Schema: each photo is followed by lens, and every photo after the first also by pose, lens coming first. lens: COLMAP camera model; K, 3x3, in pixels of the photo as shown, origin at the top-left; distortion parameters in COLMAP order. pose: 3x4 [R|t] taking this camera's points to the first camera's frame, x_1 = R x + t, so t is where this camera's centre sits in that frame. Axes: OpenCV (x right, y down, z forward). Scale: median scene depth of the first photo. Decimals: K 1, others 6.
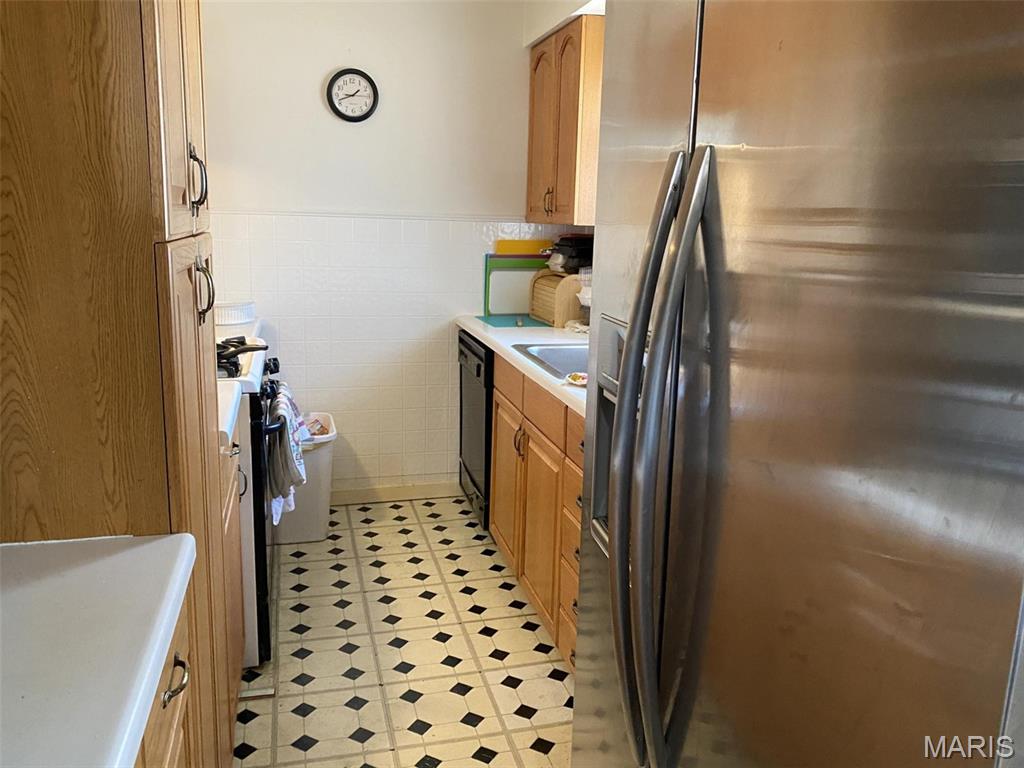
lens RADIAL K [[810.5, 0, 512.1], [0, 810.5, 393.3], [0, 0, 1]] dist [0.043134, -0.062084]
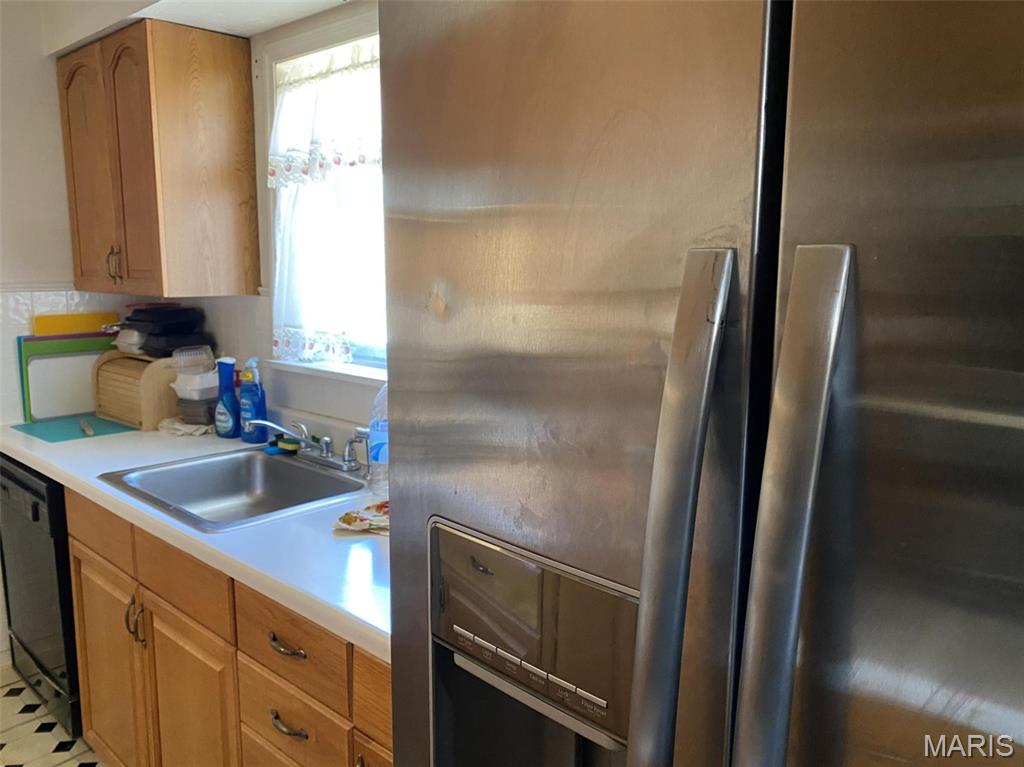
lens RADIAL K [[810.5, 0, 512.1], [0, 810.5, 392.8], [0, 0, 1]] dist [0.043134, -0.062084]
pose [[0.847190, -0.107410, 0.520320, -0.044807], [0.131843, 0.991220, -0.010050, -0.062488], [-0.514672, 0.077114, 0.853913, 0.183442]]
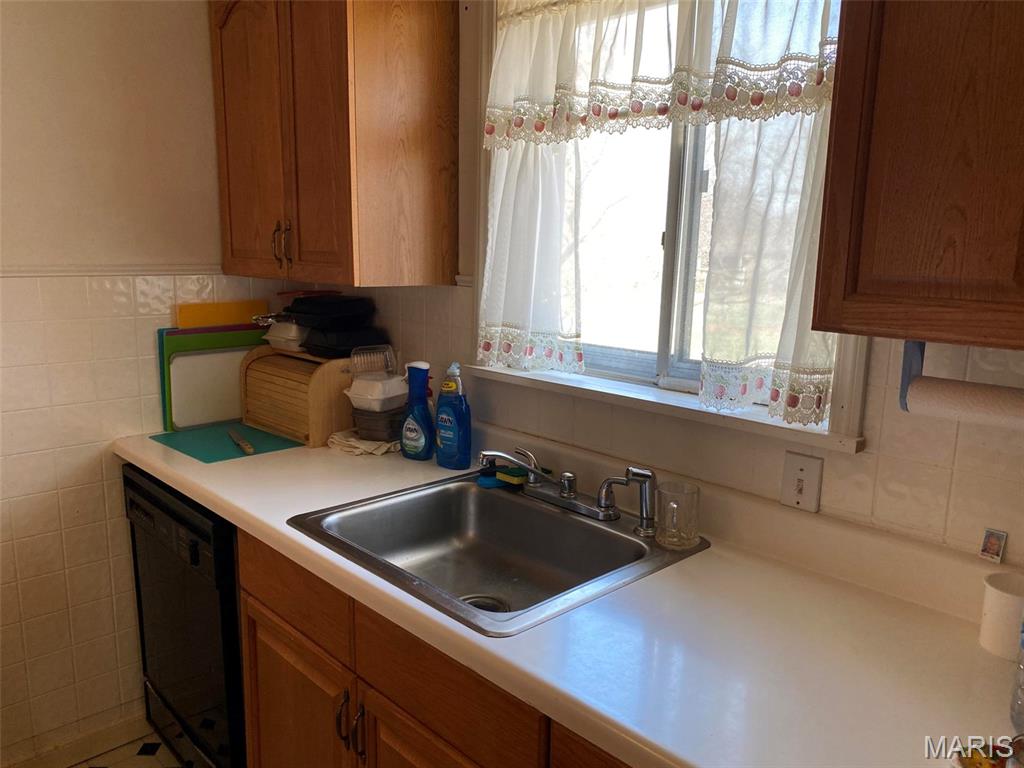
lens RADIAL K [[794.0, 0, 535.5], [0, 794.0, 390.1], [0, 0, 1]] dist [0.068531, -0.109163]
pose [[0.868431, -0.102351, 0.485131, -0.085336], [0.112997, 0.993568, 0.007345, -0.106533], [-0.482763, 0.048440, 0.874411, 0.379938]]
